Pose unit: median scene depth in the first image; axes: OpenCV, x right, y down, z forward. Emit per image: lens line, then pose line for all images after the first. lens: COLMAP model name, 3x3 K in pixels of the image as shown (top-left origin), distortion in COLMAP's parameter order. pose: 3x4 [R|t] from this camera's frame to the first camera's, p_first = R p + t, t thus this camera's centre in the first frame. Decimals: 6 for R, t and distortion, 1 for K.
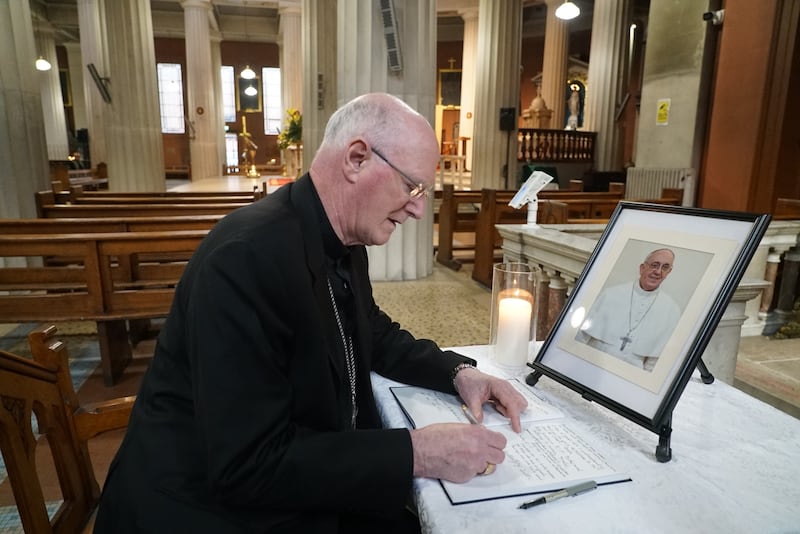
lens RADIAL K [[589.9, 0, 400.0], [0, 589.9, 267.0], [0, 0, 1]] dist [-0.002095, 0.053502]
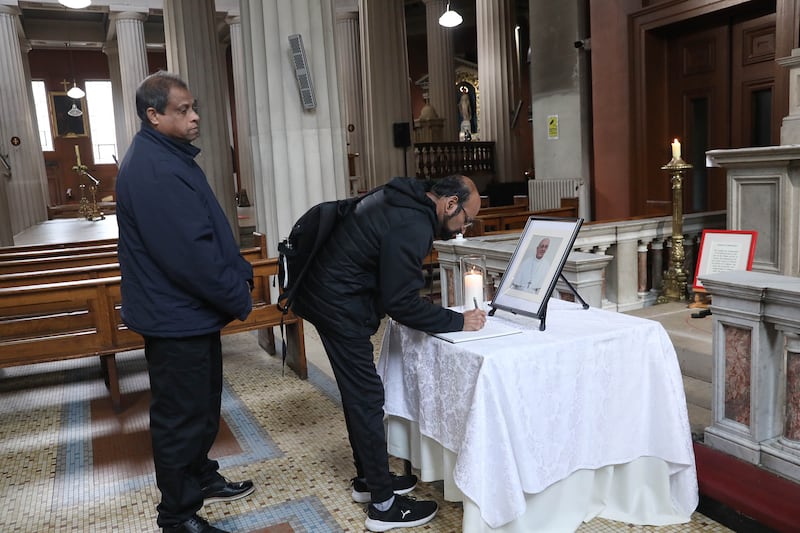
lens RADIAL K [[693.9, 0, 420.5], [0, 693.9, 262.8], [0, 0, 1]] dist [0.054292, 0.002285]
pose [[0.975601, -0.096932, 0.196995, -0.070051], [0.108214, 0.993001, -0.047315, 0.018207], [-0.191030, 0.067479, 0.979262, -0.194963]]
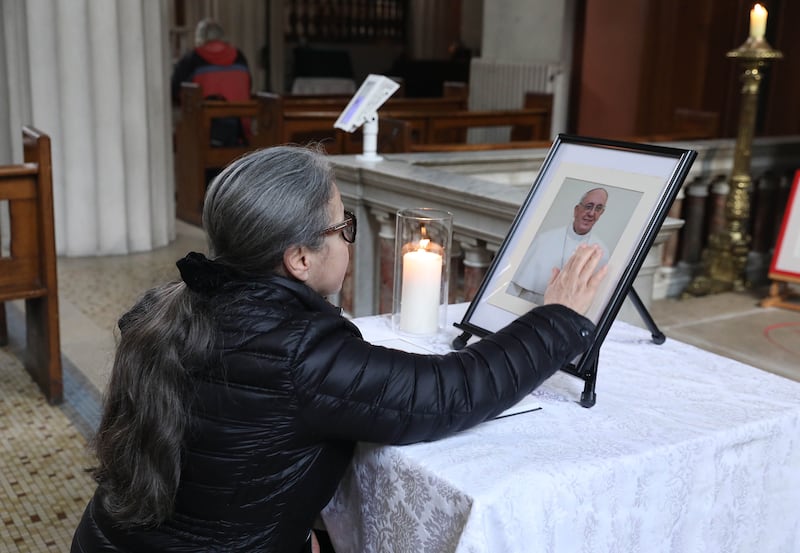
lens RADIAL K [[1034.0, 0, 400.0], [0, 1034.0, 276.5], [0, 0, 1]] dist [0.100793, 0.000128]
pose [[0.951165, -0.055532, 0.303647, -0.051437], [0.039936, 0.997556, 0.057338, 0.000242], [-0.306088, -0.042412, 0.951058, -0.069136]]
